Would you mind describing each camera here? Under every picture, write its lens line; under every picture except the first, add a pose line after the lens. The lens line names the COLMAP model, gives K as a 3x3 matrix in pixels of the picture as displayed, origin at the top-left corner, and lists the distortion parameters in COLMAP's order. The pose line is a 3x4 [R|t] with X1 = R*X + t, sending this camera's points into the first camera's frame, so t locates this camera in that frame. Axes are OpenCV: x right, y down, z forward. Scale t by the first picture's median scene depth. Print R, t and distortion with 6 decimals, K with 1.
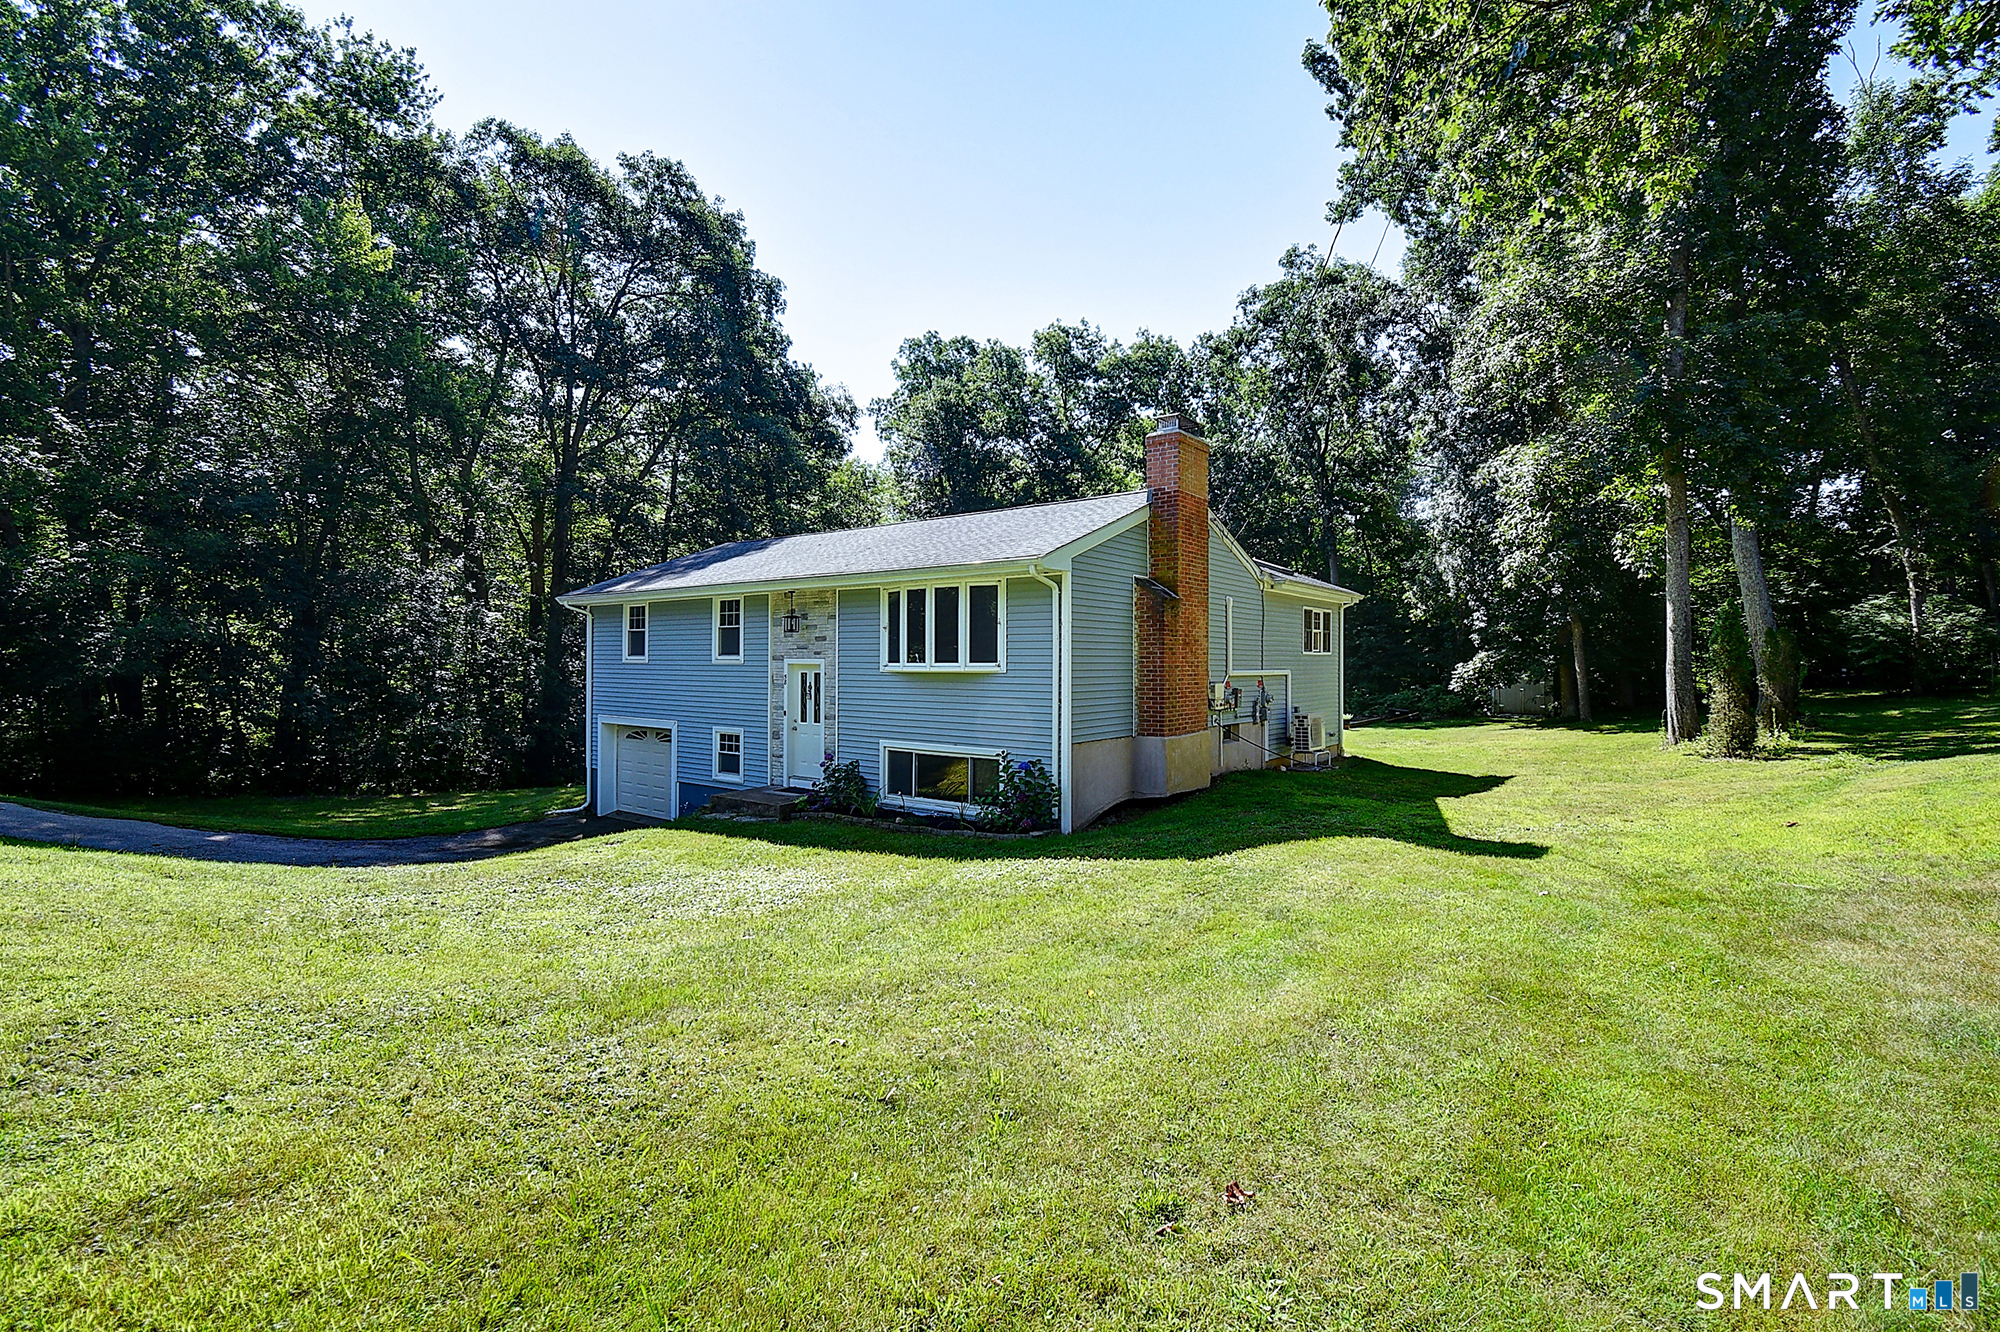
lens RADIAL K [[872.3, 0, 1000.0], [0, 872.3, 666.0], [0, 0, 1]] dist [0.001761, 0.000070]
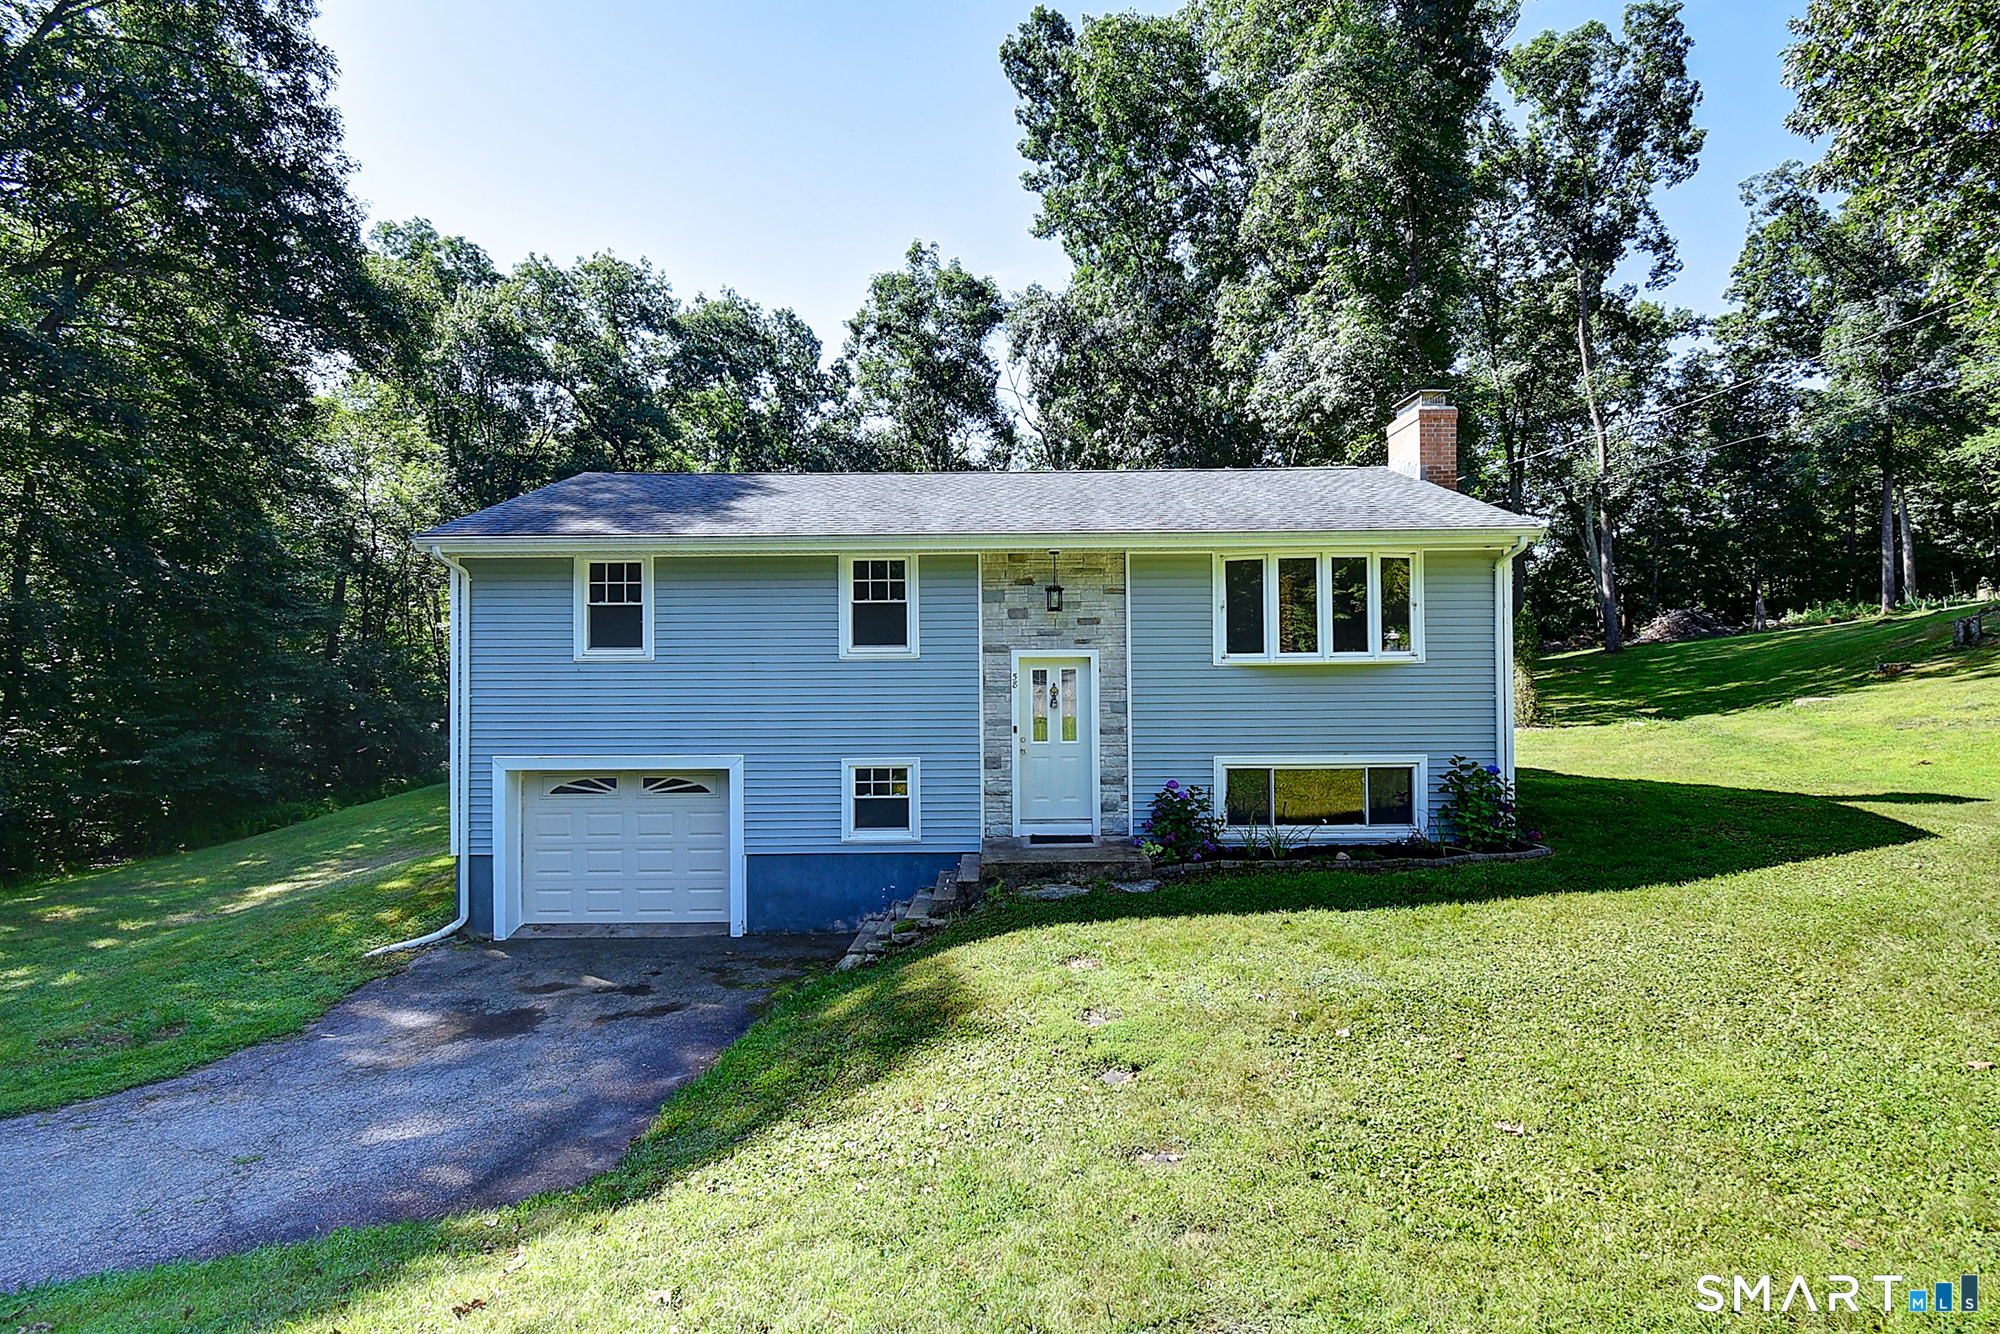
lens RADIAL K [[900.4, 0, 1000.0], [0, 900.4, 667.0], [0, 0, 1]] dist [0.023186, -0.000003]
pose [[0.801502, -0.009950, 0.597909, -0.551588], [0.013486, 0.999908, -0.001439, 0.004648], [-0.597840, 0.009217, 0.801562, 0.356463]]
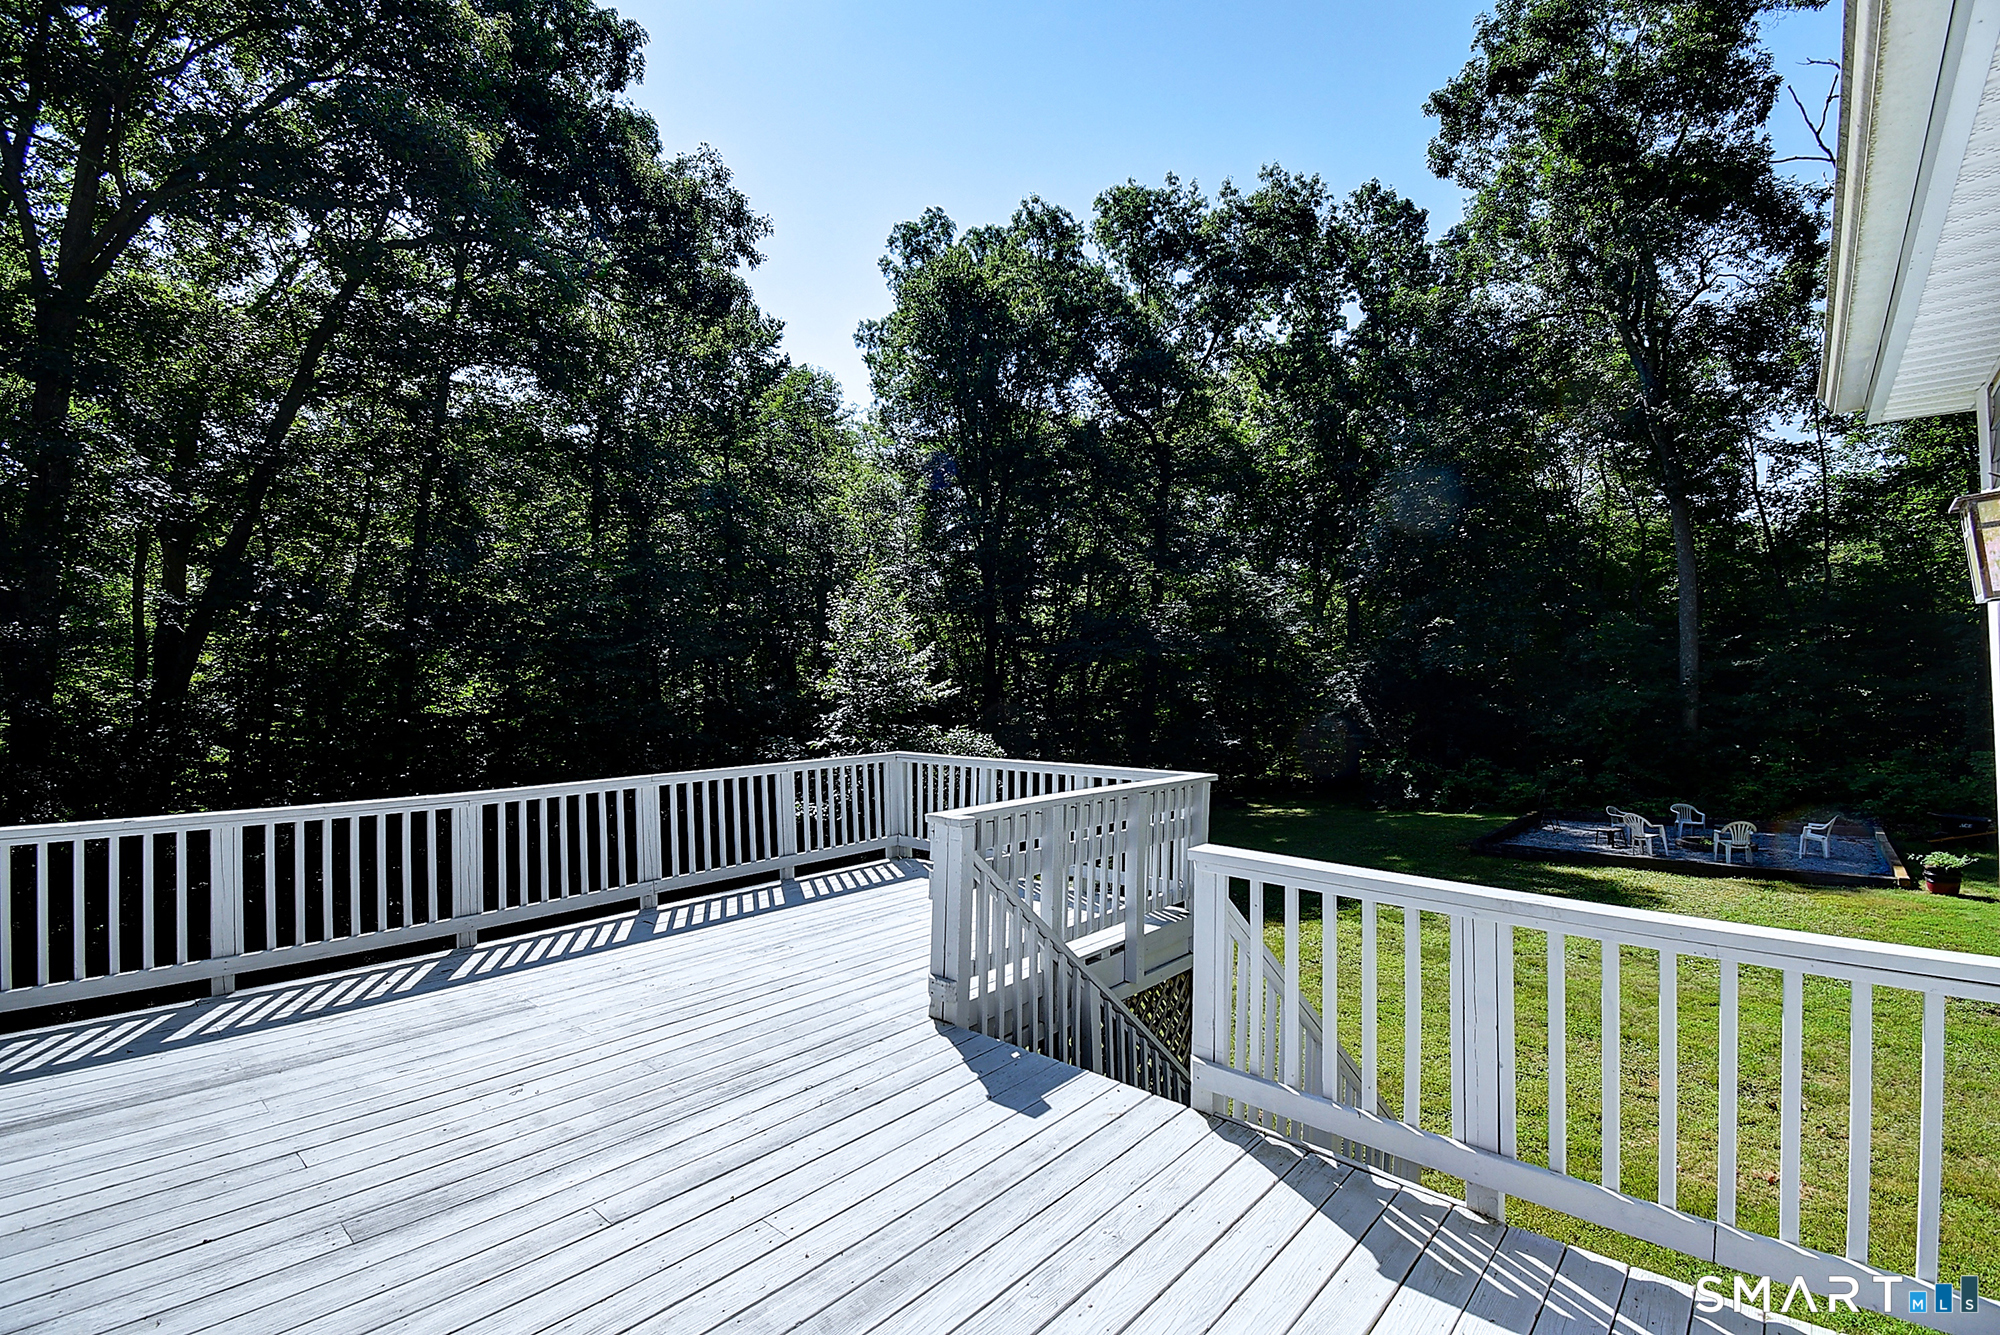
lens RADIAL K [[919.9, 0, 1000.0], [0, 919.9, 667.5], [0, 0, 1]] dist [0.000055, -0.000025]
pose [[0.998089, -0.023509, -0.057150, -0.000769], [0.021649, 0.999222, -0.032952, -0.046770], [0.057880, 0.031652, 0.997822, 1.151274]]
